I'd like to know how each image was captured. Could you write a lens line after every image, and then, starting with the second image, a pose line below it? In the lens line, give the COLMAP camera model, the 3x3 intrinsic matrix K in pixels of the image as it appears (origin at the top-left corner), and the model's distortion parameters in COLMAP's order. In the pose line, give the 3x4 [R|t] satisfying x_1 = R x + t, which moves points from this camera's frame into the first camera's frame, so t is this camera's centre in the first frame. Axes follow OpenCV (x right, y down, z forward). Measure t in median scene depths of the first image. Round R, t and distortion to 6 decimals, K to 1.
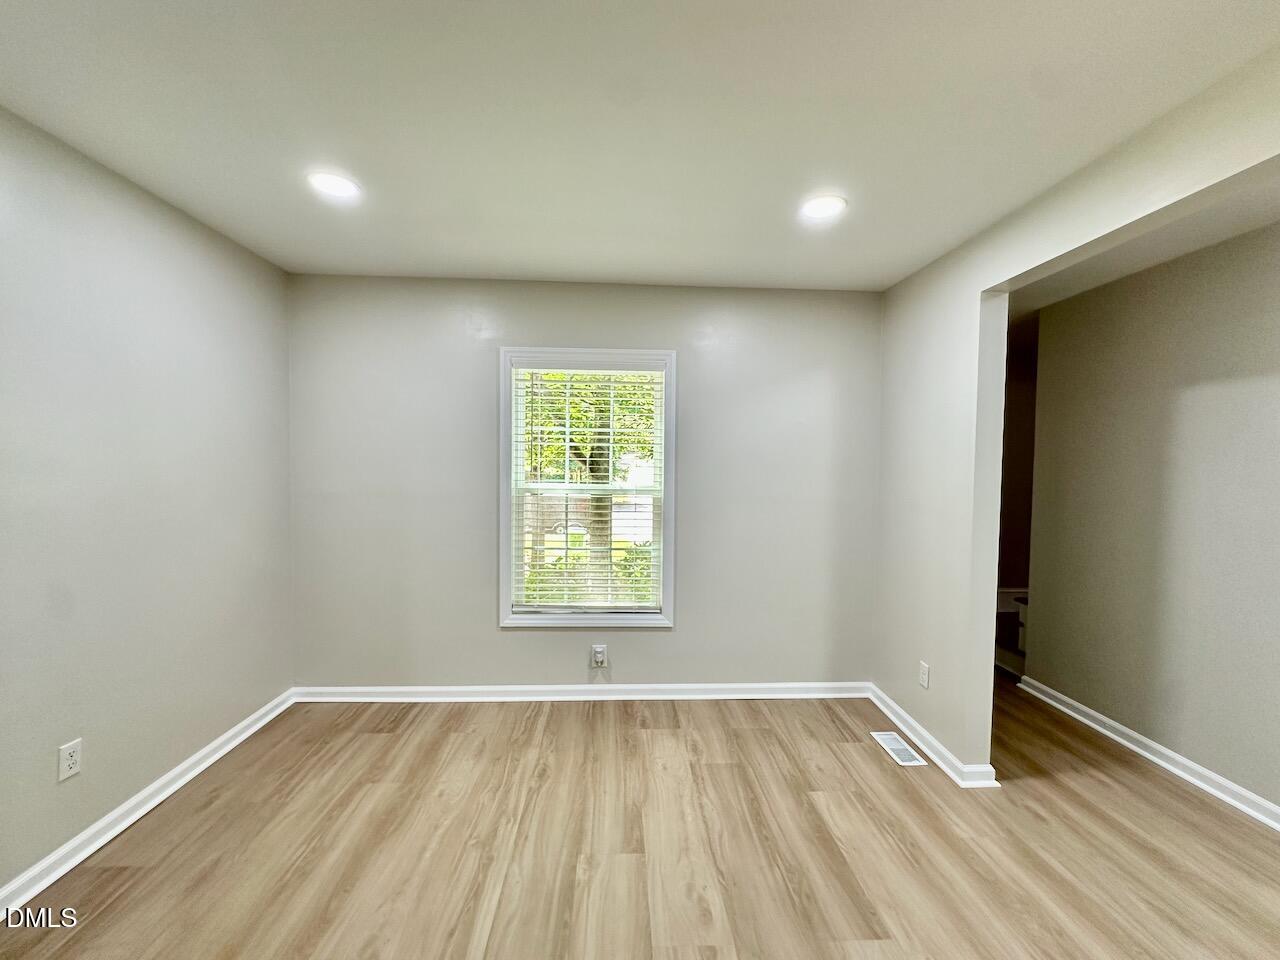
lens RADIAL K [[518.4, 0, 635.4], [0, 518.4, 481.3], [0, 0, 1]] dist [-0.007634, 0.001616]
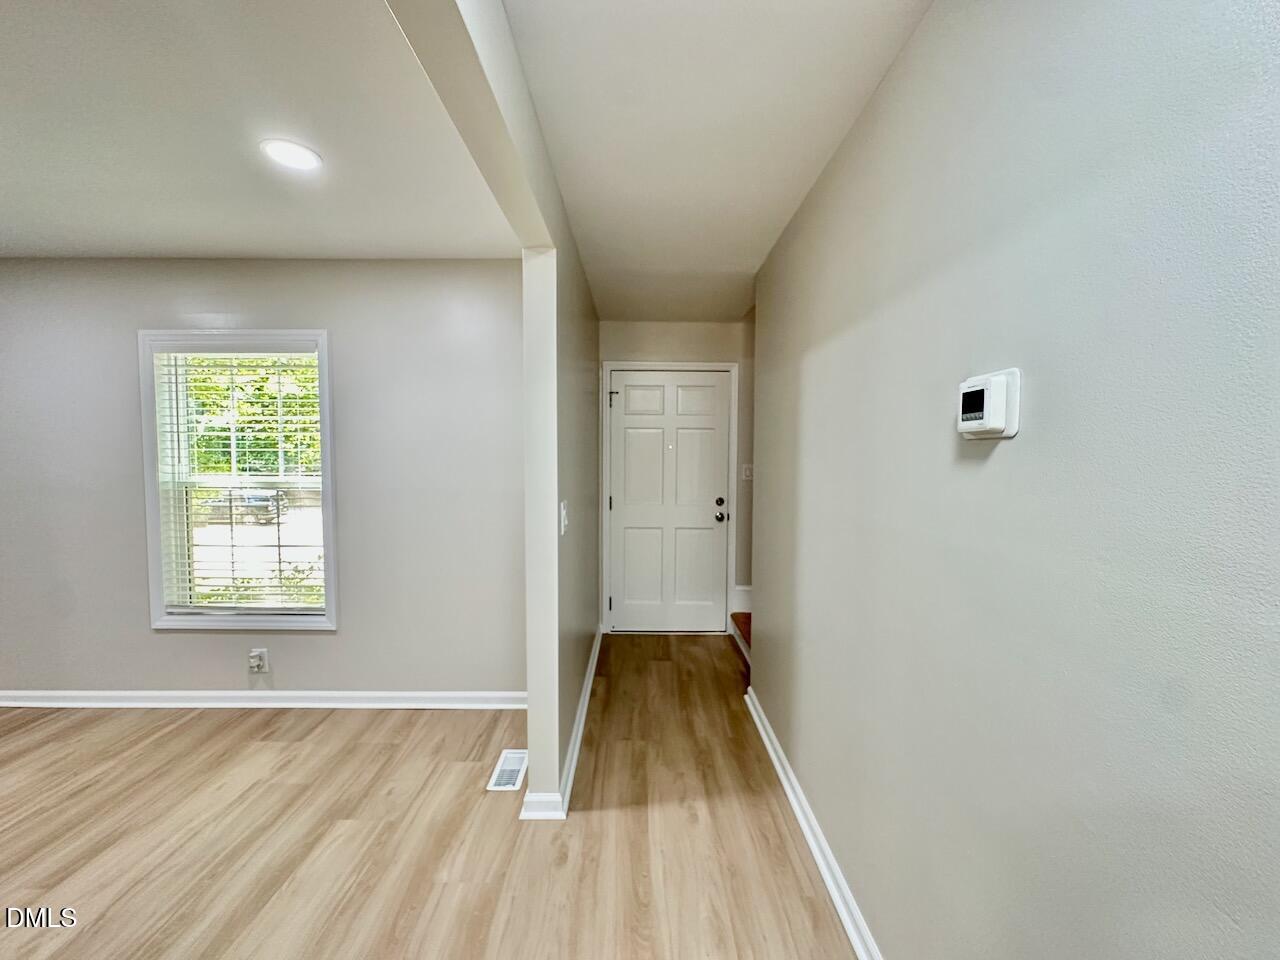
lens RADIAL K [[518.4, 0, 636.7], [0, 518.4, 476.5], [0, 0, 1]] dist [-0.007634, 0.001616]
pose [[0.999057, -0.007637, -0.042734, 0.703957], [0.007493, 0.999966, -0.003525, 0.016230], [0.042759, 0.003202, 0.999080, 0.109017]]
